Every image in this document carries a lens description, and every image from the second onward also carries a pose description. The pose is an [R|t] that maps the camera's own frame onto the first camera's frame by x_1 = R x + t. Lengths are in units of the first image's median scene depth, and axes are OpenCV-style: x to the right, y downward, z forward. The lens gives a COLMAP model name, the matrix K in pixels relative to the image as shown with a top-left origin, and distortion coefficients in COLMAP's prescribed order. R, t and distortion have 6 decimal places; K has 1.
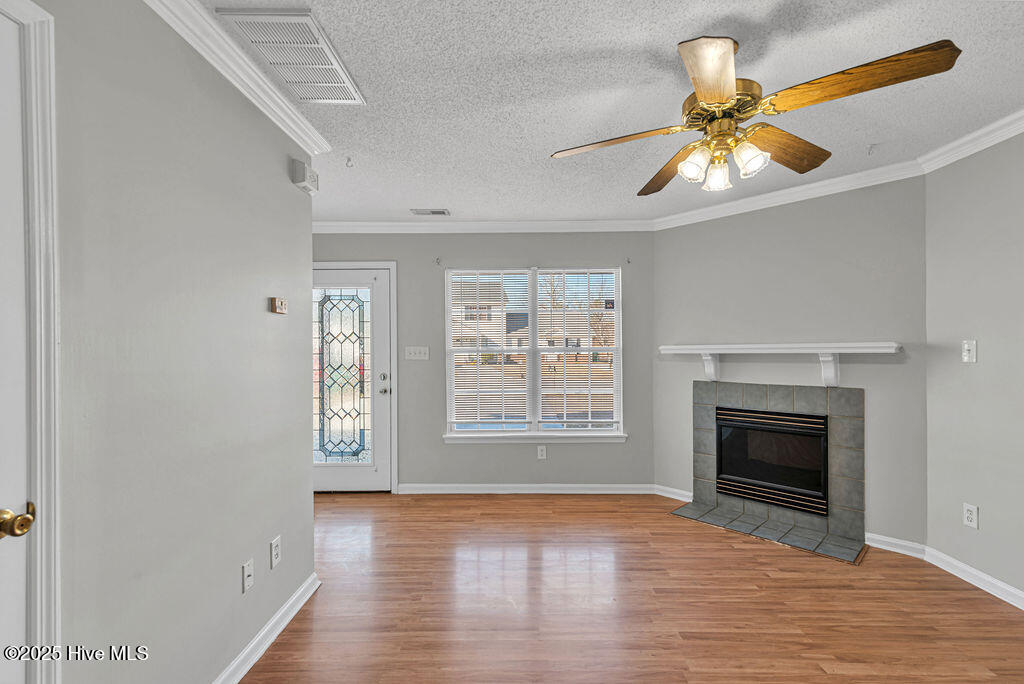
lens RADIAL K [[484.6, 0, 512.1], [0, 484.6, 346.5], [0, 0, 1]] dist [0.016191, -0.000039]
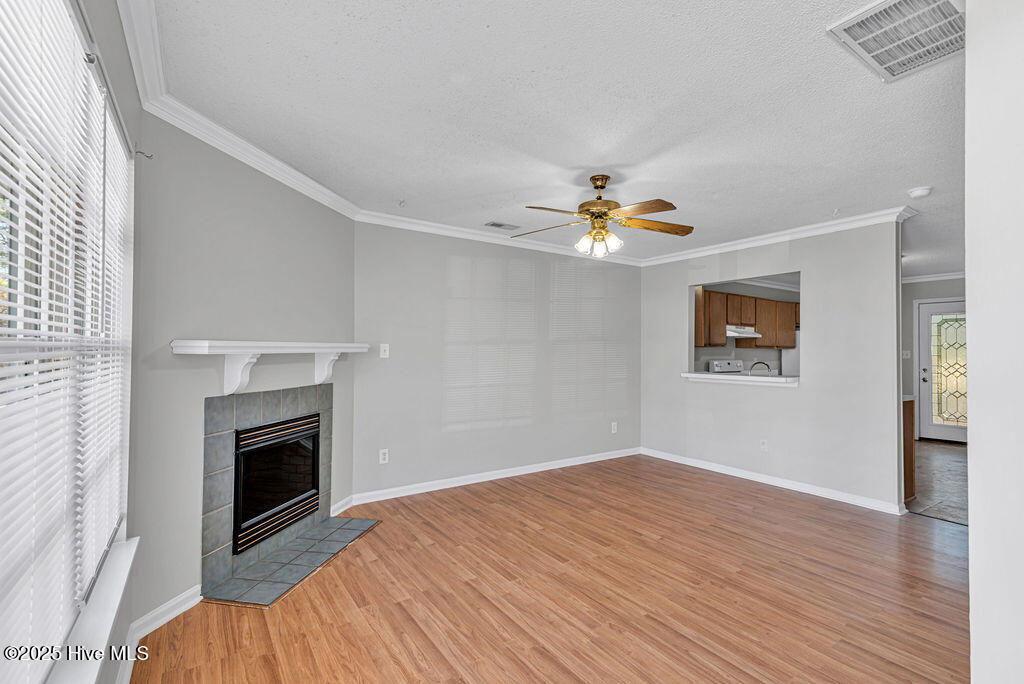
lens RADIAL K [[463.1, 0, 512.6], [0, 463.1, 344.7], [0, 0, 1]] dist [0.016030, -0.000292]
pose [[-0.583205, 0.015171, 0.812183, -0.431914], [-0.003250, 0.999774, -0.021009, 0.017064], [-0.812318, -0.014893, -0.583024, 1.318886]]
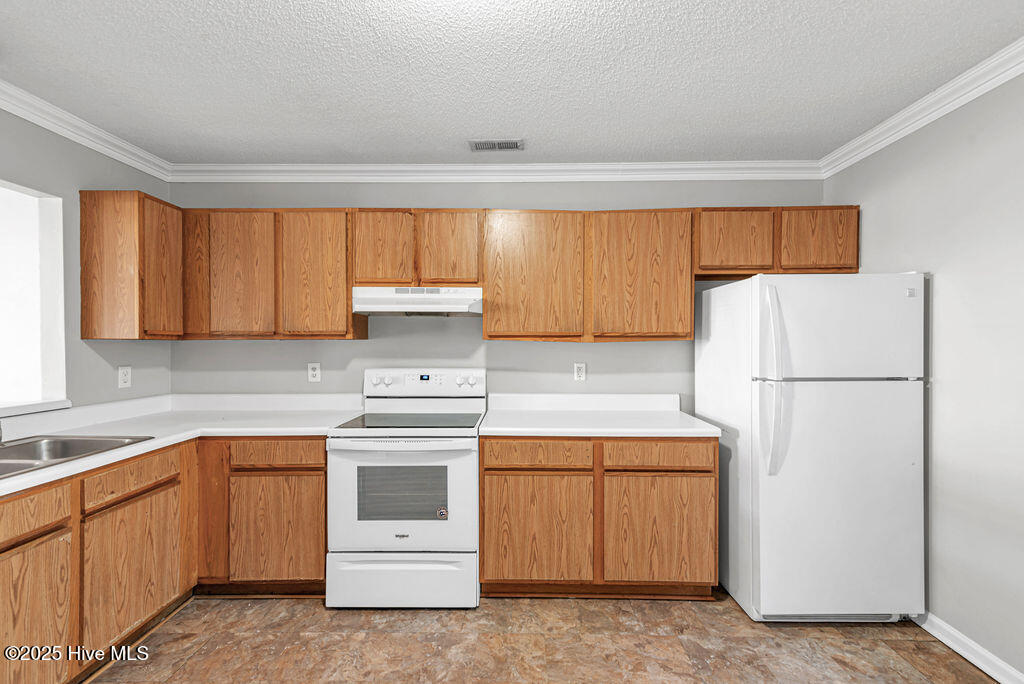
lens RADIAL K [[463.1, 0, 512.6], [0, 463.1, 344.7], [0, 0, 1]] dist [0.016030, -0.000292]
pose [[-0.000336, 0.002769, 0.999996, -0.177299], [-0.000591, 0.999996, -0.002769, -0.005204], [-1.000000, -0.000592, -0.000334, -0.891289]]
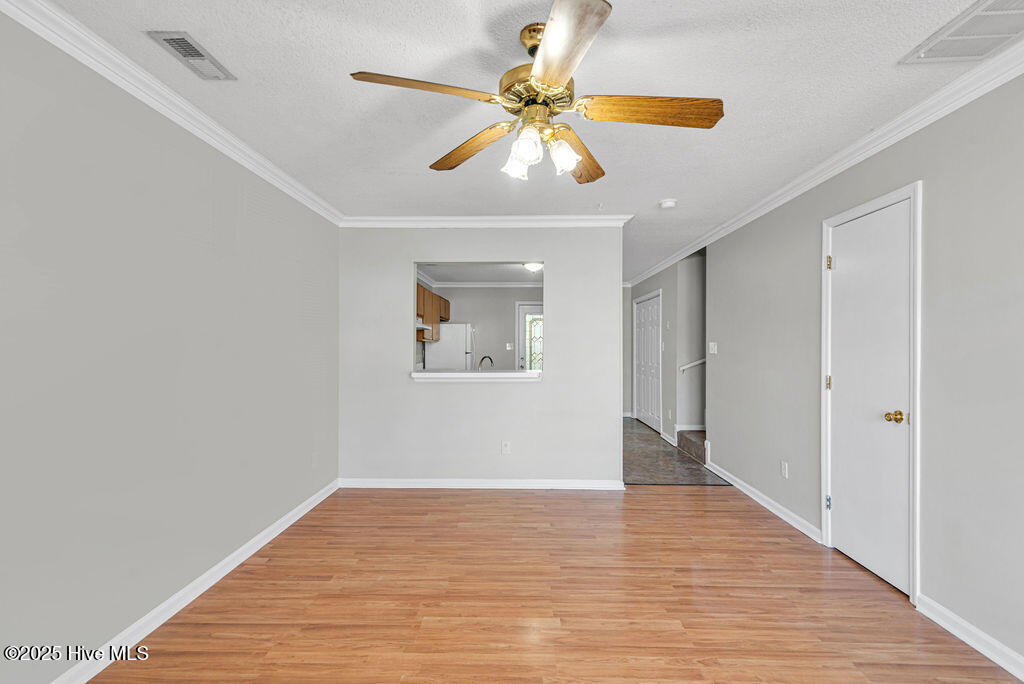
lens RADIAL K [[463.1, 0, 512.6], [0, 463.1, 344.7], [0, 0, 1]] dist [0.016030, -0.000292]
pose [[-0.999971, 0.007457, 0.001567, 0.270398], [0.007452, 0.999968, -0.003045, 0.009442], [-0.001590, -0.003034, -0.999994, 1.151518]]
